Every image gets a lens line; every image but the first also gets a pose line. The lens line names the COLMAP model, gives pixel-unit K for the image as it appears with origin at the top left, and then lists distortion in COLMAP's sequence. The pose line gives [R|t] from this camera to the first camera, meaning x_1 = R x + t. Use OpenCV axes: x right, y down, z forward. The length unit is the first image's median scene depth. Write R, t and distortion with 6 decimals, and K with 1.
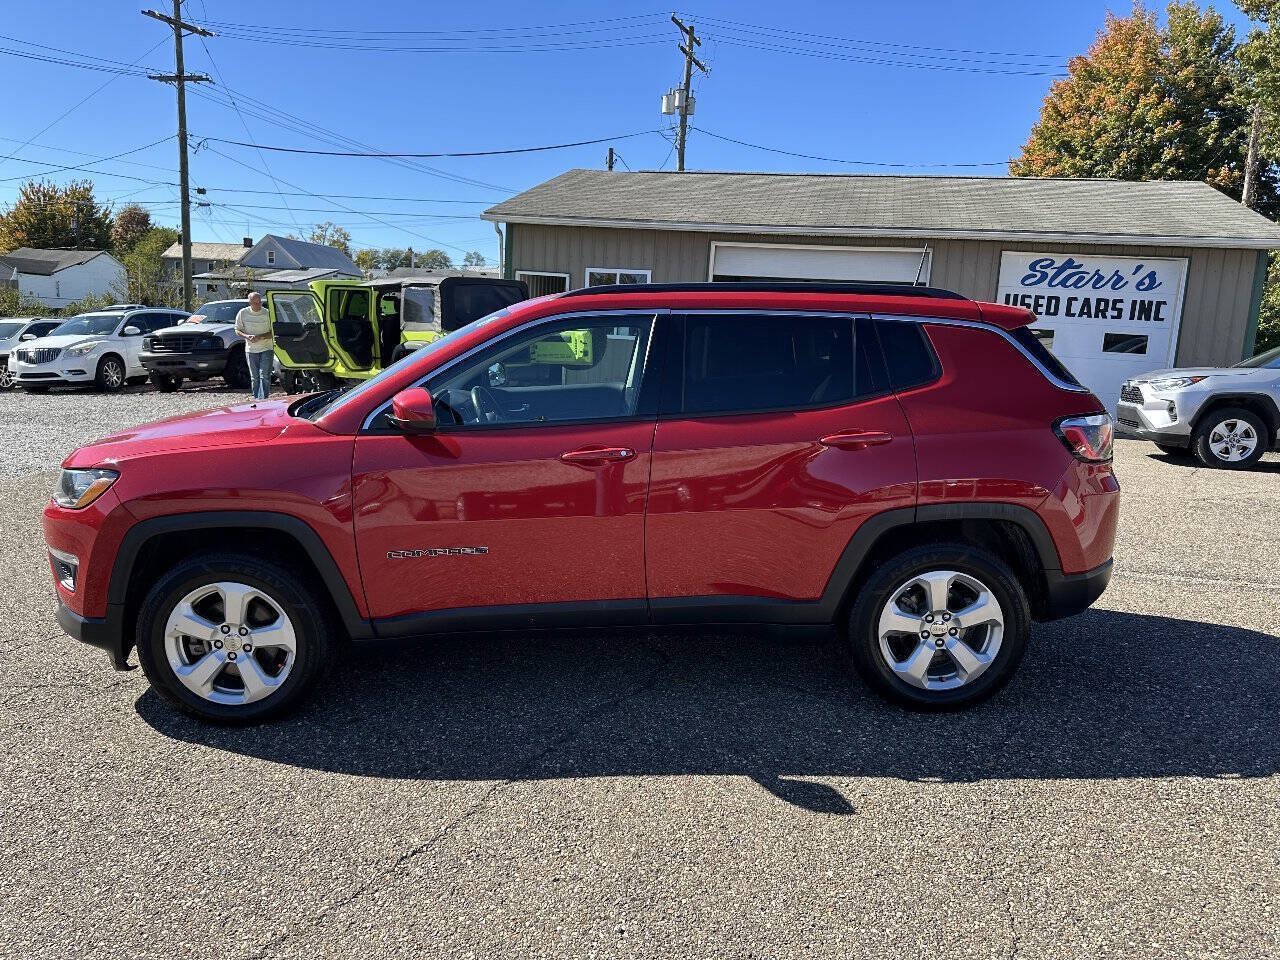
lens RADIAL K [[930.7, 0, 644.7], [0, 930.7, 492.9], [0, 0, 1]] dist [0.003948, 0.001356]
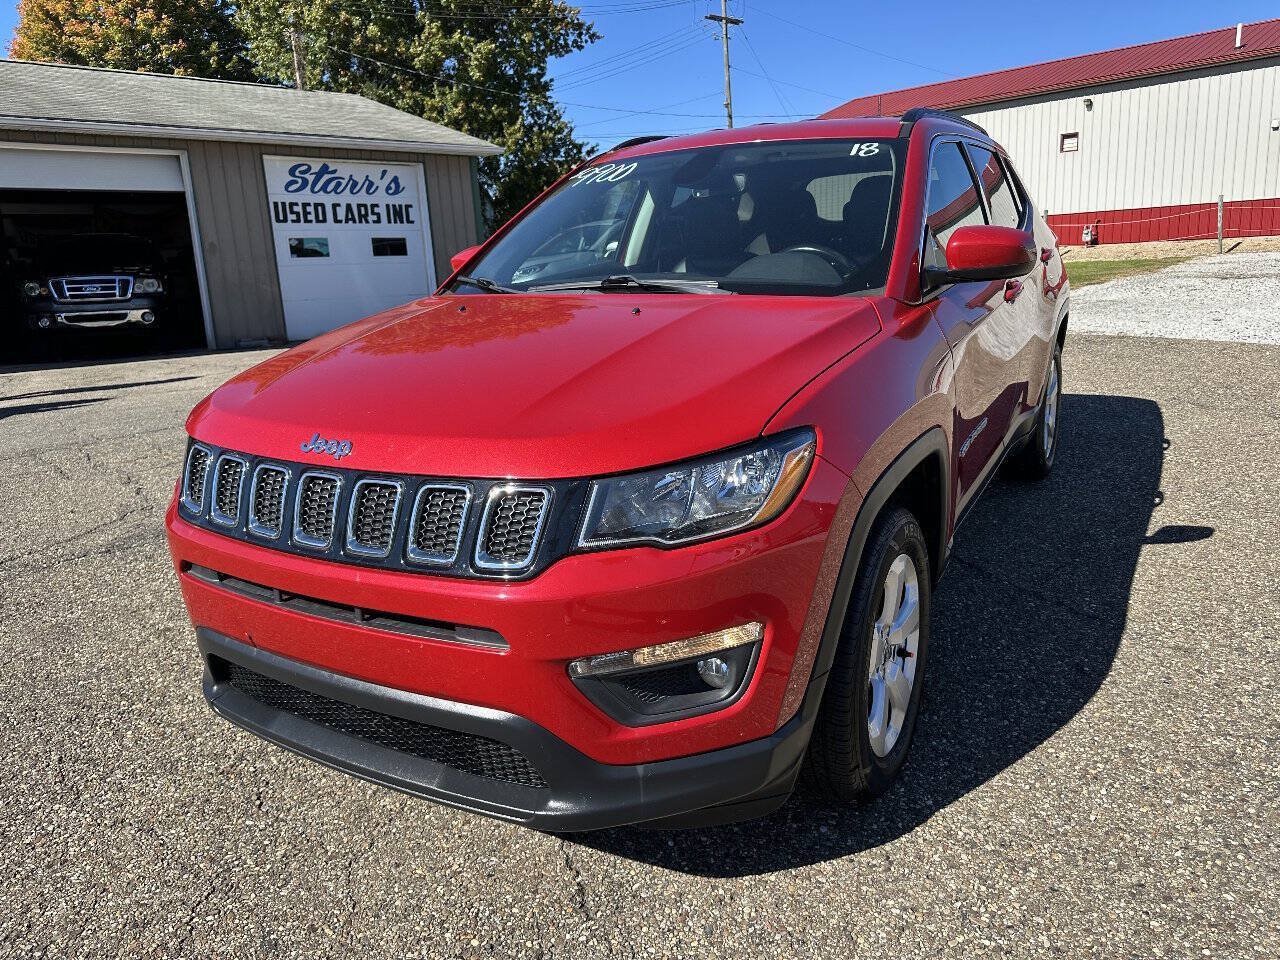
lens RADIAL K [[913.8, 0, 640.0], [0, 913.8, 480.0], [0, 0, 1]] dist [0.085240, -0.105964]
pose [[0.543295, -0.269019, 0.795273, -0.238874], [0.222924, 0.959492, 0.172278, -0.022489], [-0.809404, 0.083688, 0.581258, 0.179551]]
